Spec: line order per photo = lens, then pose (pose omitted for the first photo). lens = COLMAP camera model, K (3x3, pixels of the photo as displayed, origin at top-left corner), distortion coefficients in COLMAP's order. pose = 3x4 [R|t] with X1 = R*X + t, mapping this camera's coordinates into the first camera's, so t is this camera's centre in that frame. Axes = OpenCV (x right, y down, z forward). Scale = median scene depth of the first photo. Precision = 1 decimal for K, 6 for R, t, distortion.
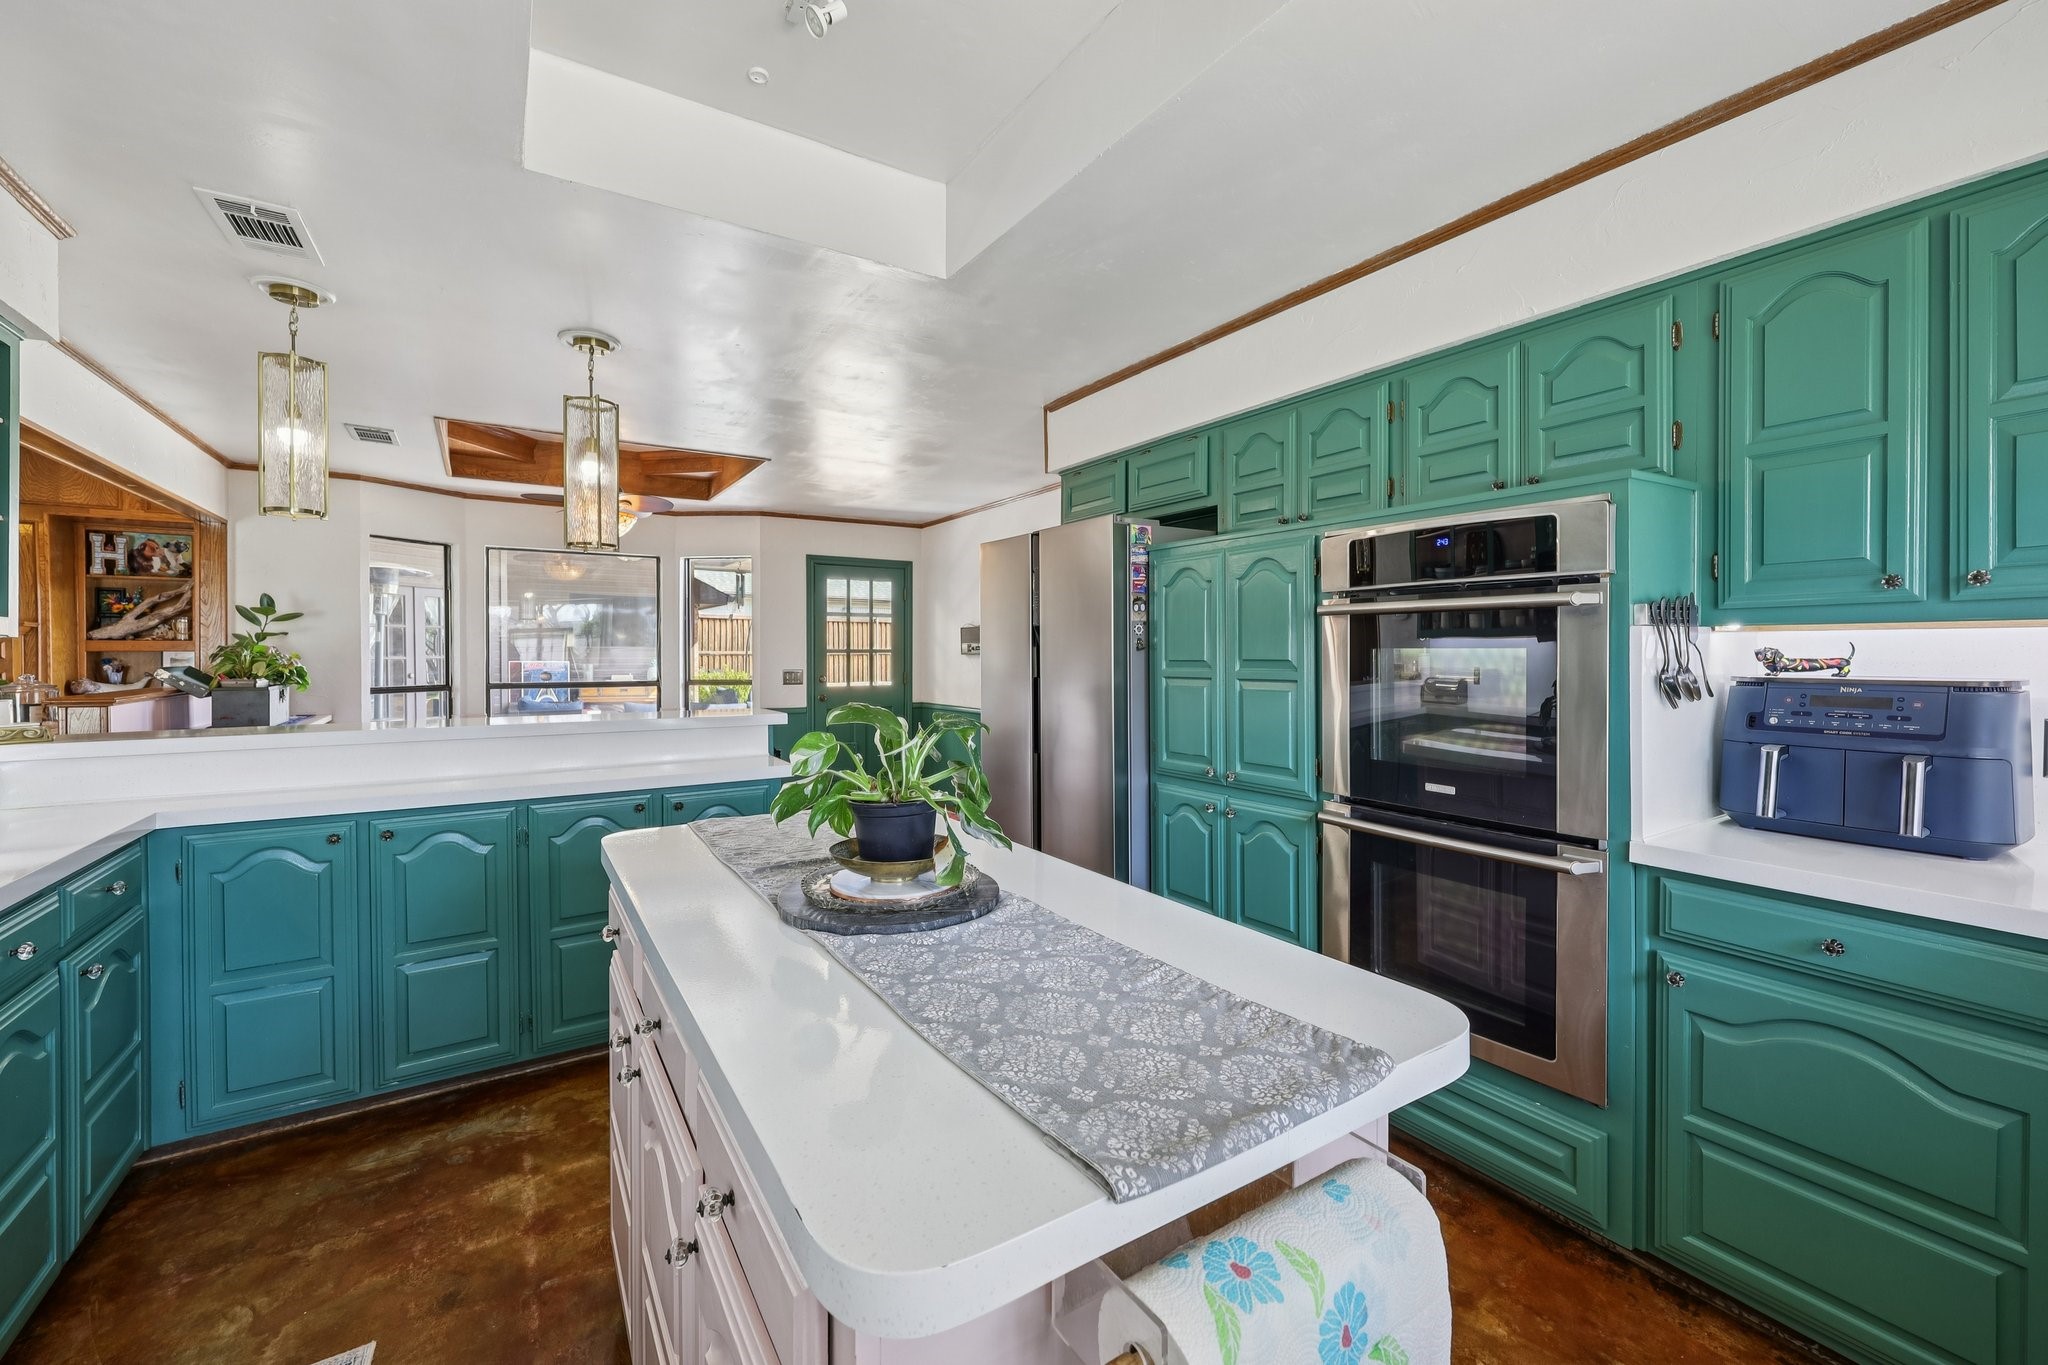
lens RADIAL K [[832.5, 0, 1024.7], [0, 832.5, 672.7], [0, 0, 1]] dist [0.001087, 0.000392]
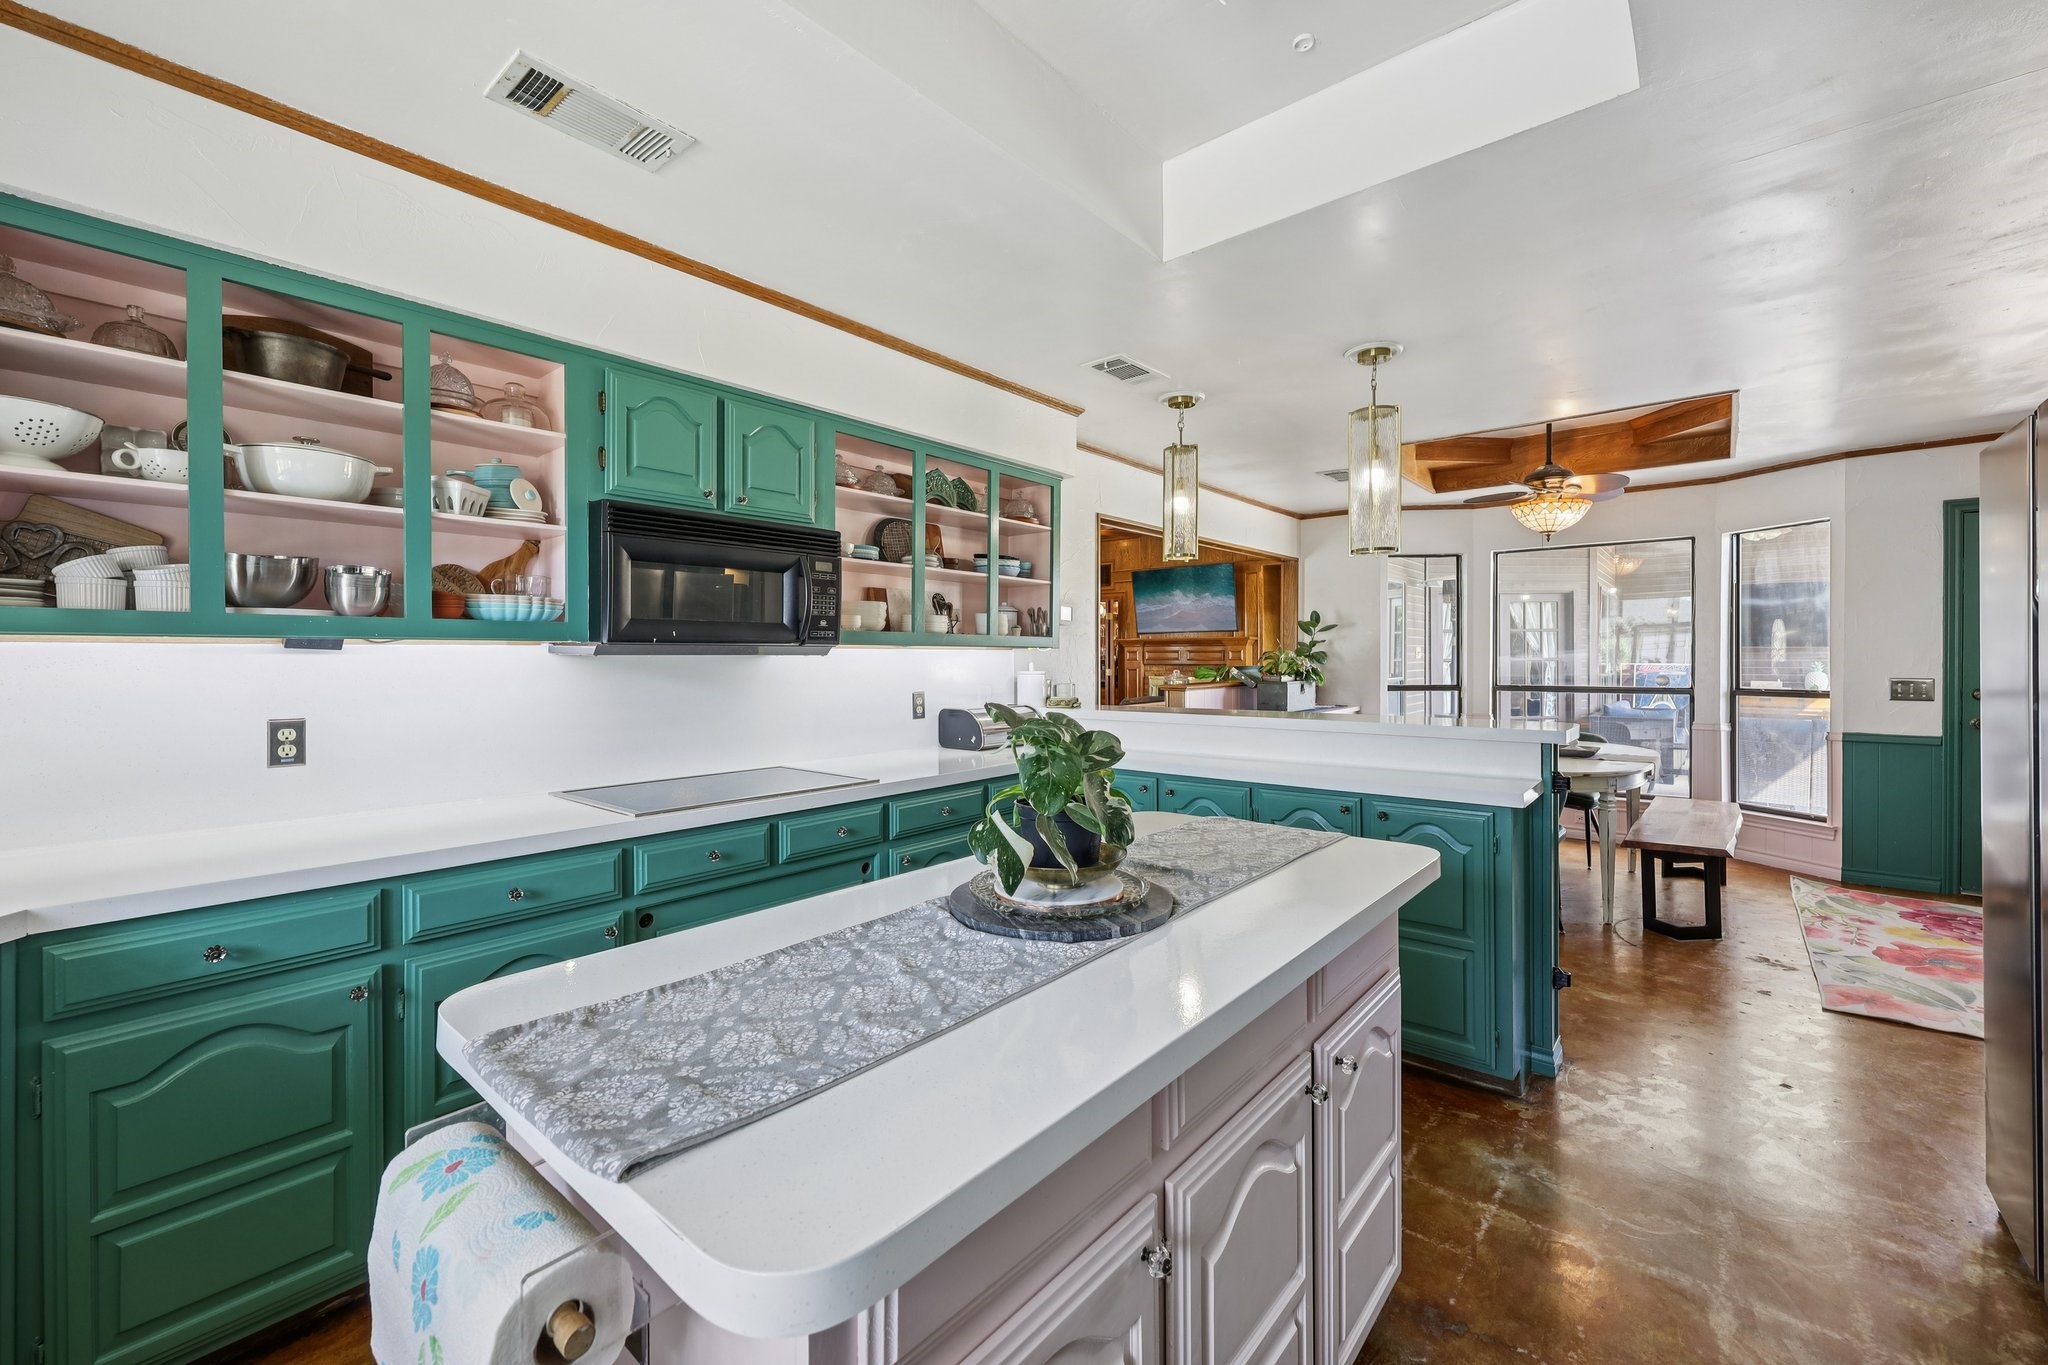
lens RADIAL K [[832.5, 0, 1023.6], [0, 832.5, 667.5], [0, 0, 1]] dist [0.001087, 0.000392]
pose [[0.298885, 0.010289, -0.954234, 0.228187], [-0.018235, 0.999821, 0.005070, -0.004508], [0.954115, 0.015885, 0.299019, 0.194700]]
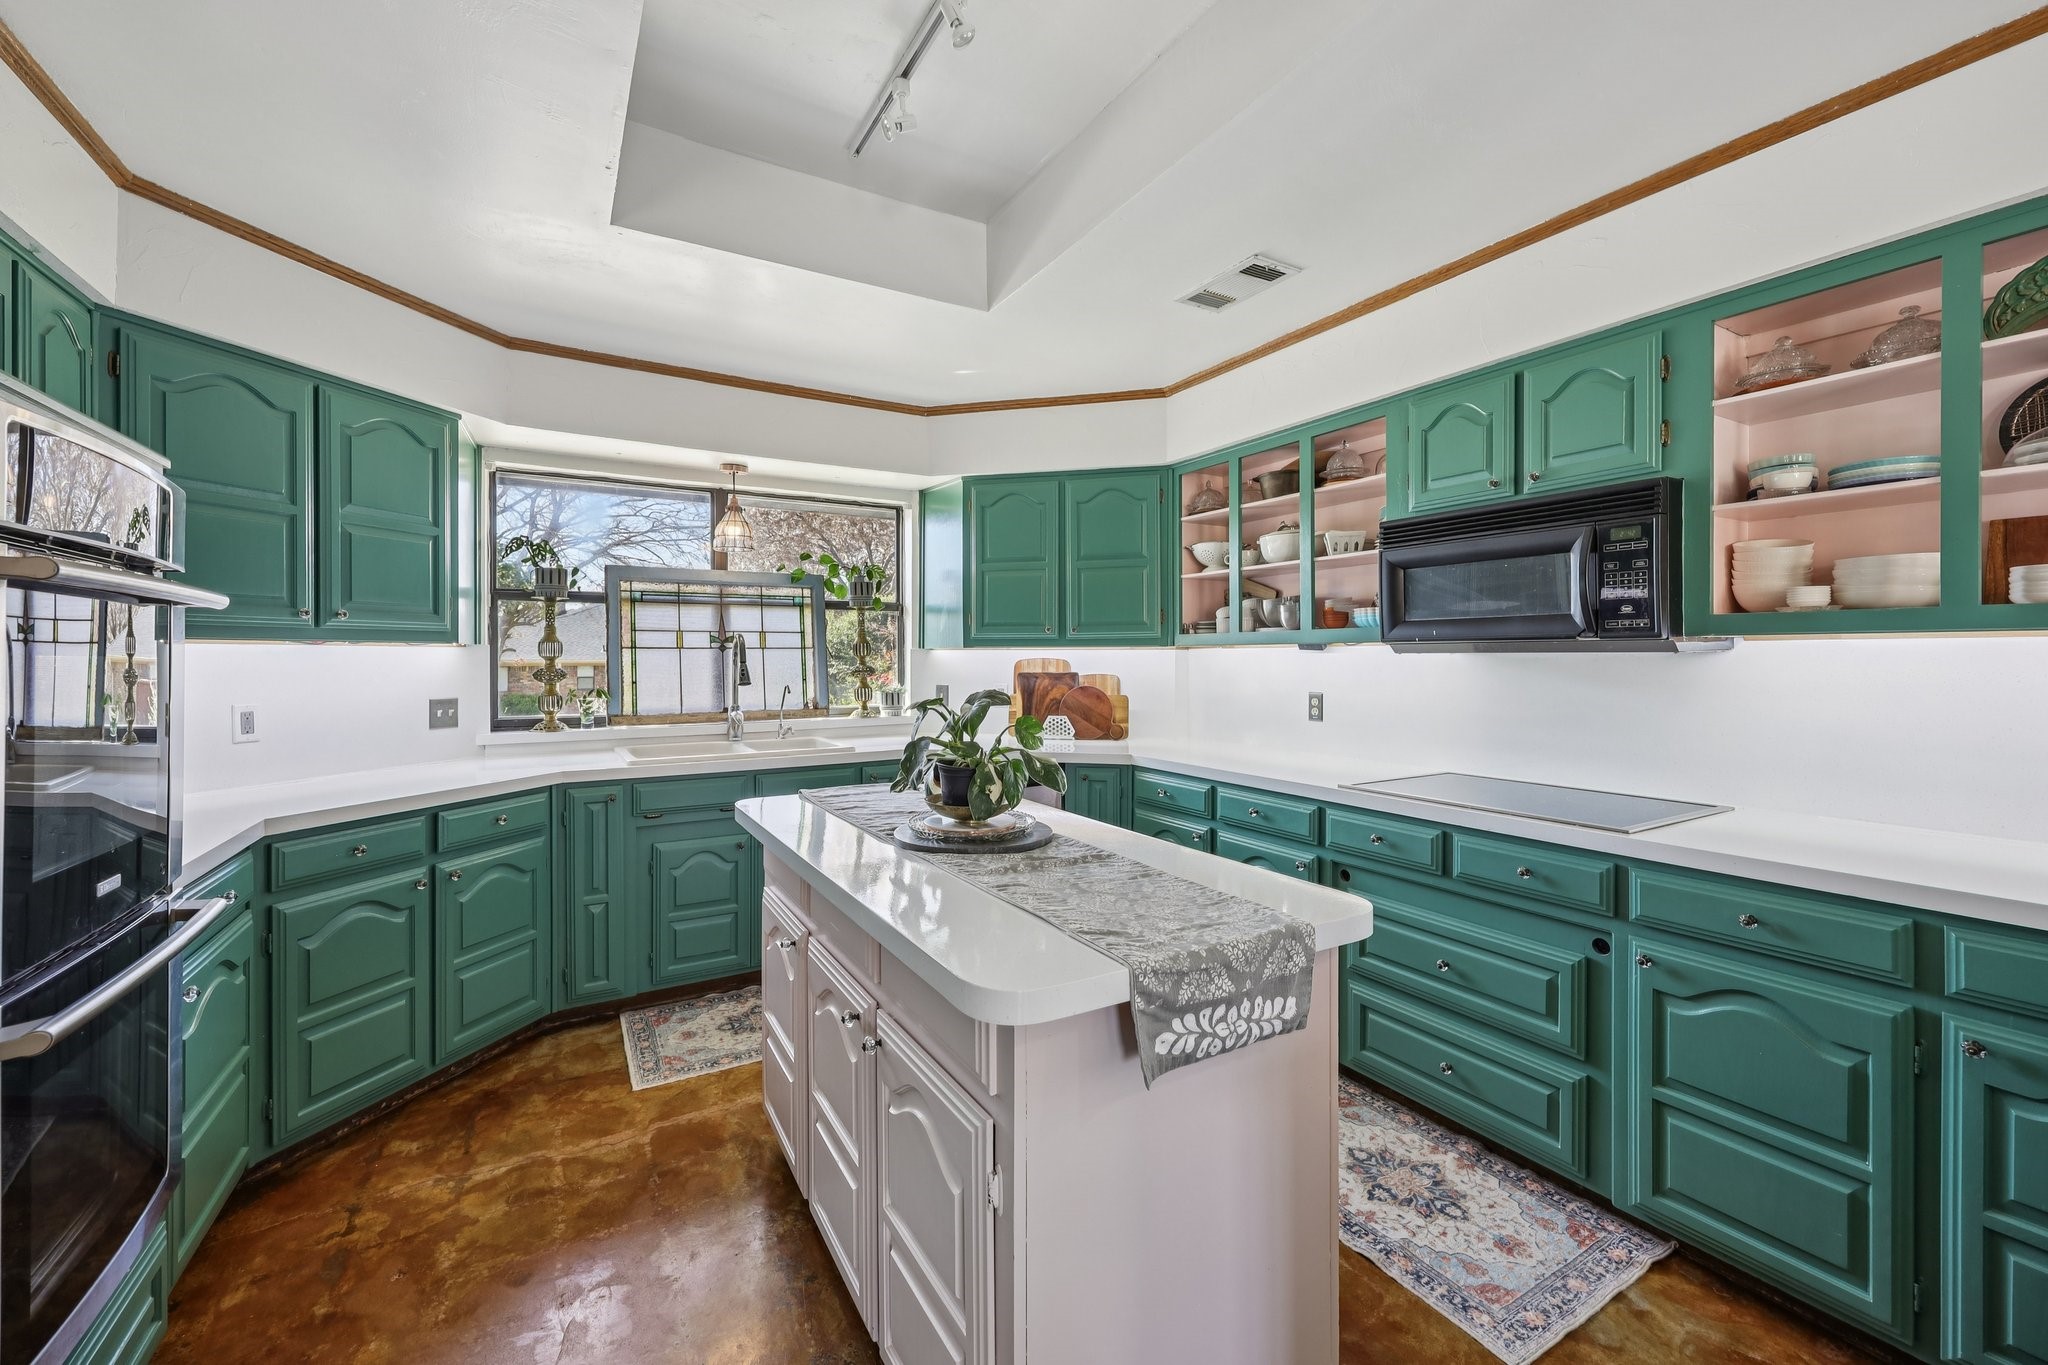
lens RADIAL K [[832.5, 0, 1030.4], [0, 832.5, 660.2], [0, 0, 1]] dist [0.001087, 0.000392]
pose [[-0.999538, 0.002850, 0.030259, -0.089240], [0.003585, 0.999699, 0.024262, -0.015470], [-0.030180, 0.024359, -0.999248, 0.703640]]
